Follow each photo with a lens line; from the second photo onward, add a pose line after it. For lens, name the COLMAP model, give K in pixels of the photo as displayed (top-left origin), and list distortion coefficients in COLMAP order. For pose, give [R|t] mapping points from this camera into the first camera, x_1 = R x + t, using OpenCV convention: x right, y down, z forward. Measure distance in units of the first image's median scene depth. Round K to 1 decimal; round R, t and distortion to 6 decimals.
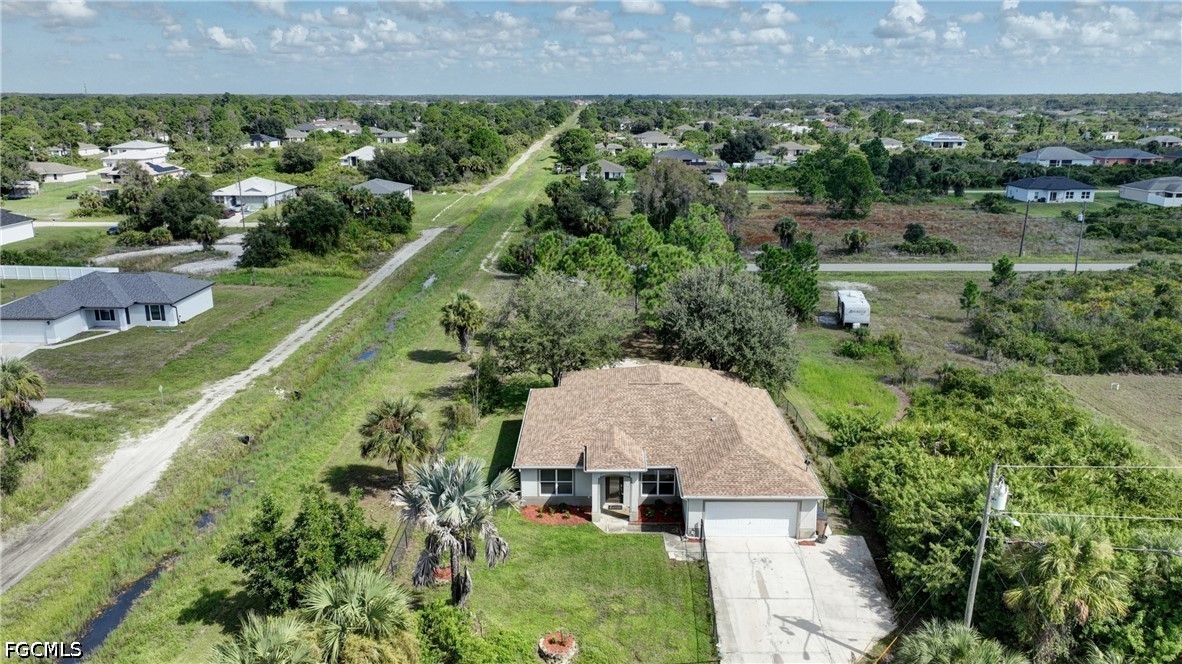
lens RADIAL K [[861.3, 0, 591.0], [0, 861.3, 332.0], [0, 0, 1]] dist [0.003620, -0.001060]
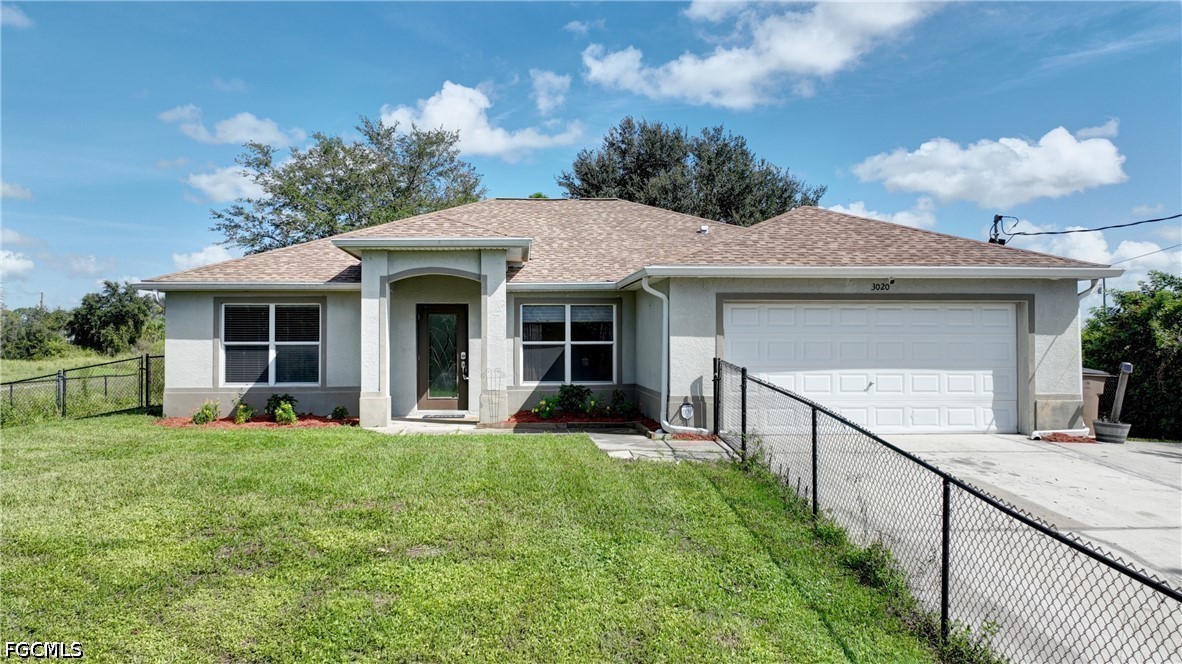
lens RADIAL K [[869.2, 0, 565.7], [0, 869.2, 316.4], [0, 0, 1]] dist [0.001472, -0.000185]
pose [[0.997427, 0.001064, 0.071681, 0.053519], [0.020127, 0.955520, -0.294240, 0.278052], [-0.068806, 0.294926, 0.953040, 0.684555]]
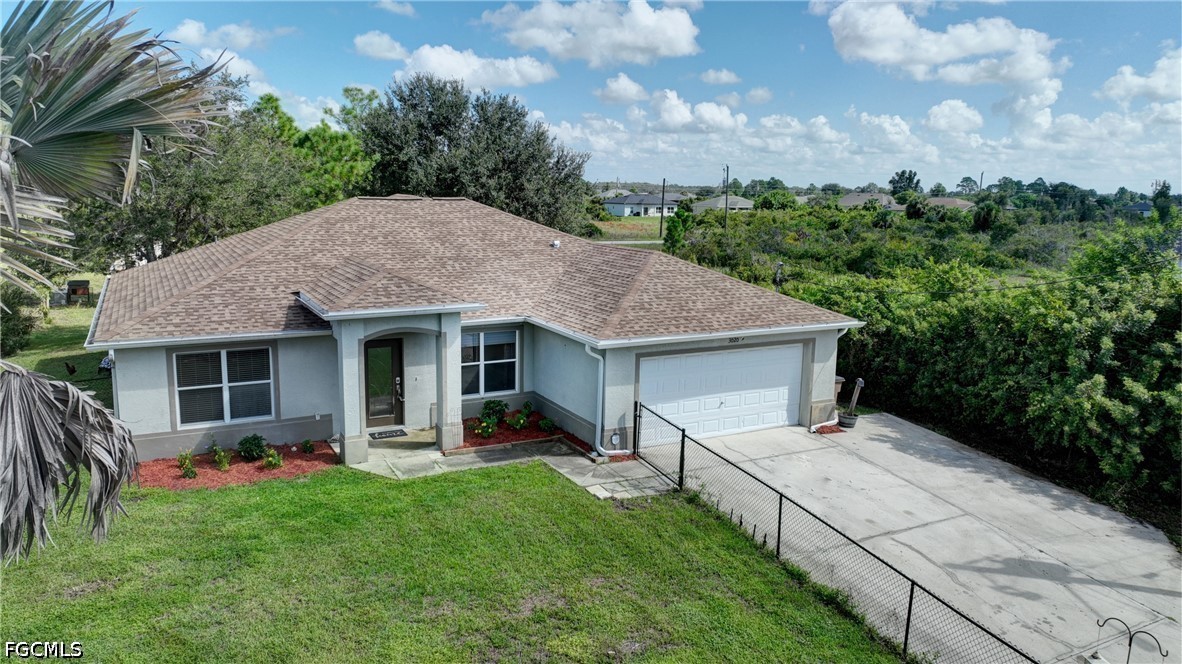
lens RADIAL K [[826.3, 0, 591.0], [0, 826.3, 332.0], [0, 0, 1]] dist [0.009735, 0.001711]
pose [[0.876288, -0.064629, 0.477434, -0.074168], [0.108557, 0.991965, -0.064966, 0.198908], [-0.469399, 0.108758, 0.876263, 0.631546]]
